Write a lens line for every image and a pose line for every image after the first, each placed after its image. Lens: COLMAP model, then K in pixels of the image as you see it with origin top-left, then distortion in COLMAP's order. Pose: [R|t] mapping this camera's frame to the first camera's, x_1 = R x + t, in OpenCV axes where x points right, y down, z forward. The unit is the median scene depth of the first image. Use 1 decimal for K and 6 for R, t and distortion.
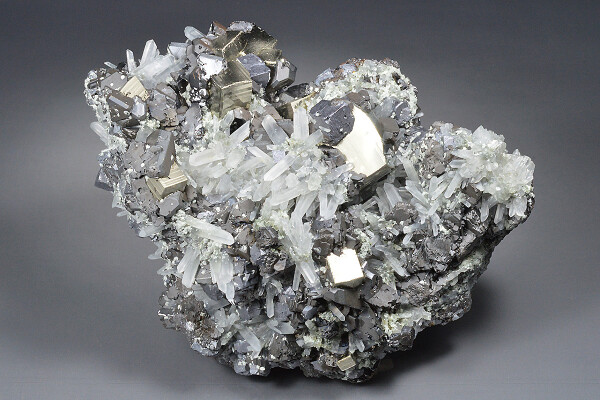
lens RADIAL K [[1619.7, 0, 300.0], [0, 1619.7, 200.0], [0, 0, 1]] dist [-0.139670, 0.624615]
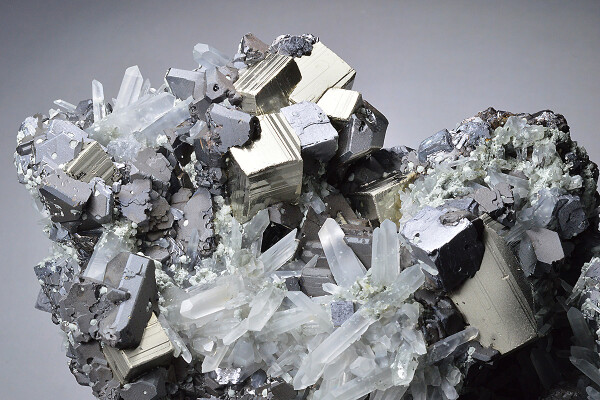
lens RADIAL K [[1619.7, 0, 300.0], [0, 1619.7, 200.0], [0, 0, 1]] dist [-0.139670, 0.624615]
pose [[0.996018, 0.045189, -0.076857, 0.012878], [-0.035752, 0.992130, 0.120003, -0.127720], [0.081675, -0.116777, 0.989794, 0.451928]]
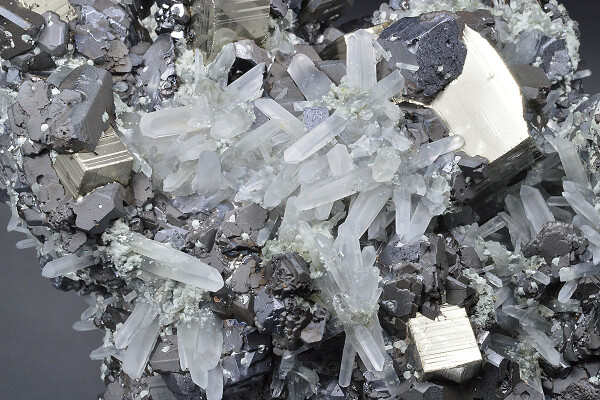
lens RADIAL K [[1619.7, 0, 300.0], [0, 1619.7, 200.0], [0, 0, 1]] dist [-0.139670, 0.624615]
pose [[0.998572, 0.014411, -0.051446, 0.008152], [-0.019771, 0.994249, -0.105255, 0.050653], [0.049633, 0.106122, 0.993114, 0.491430]]
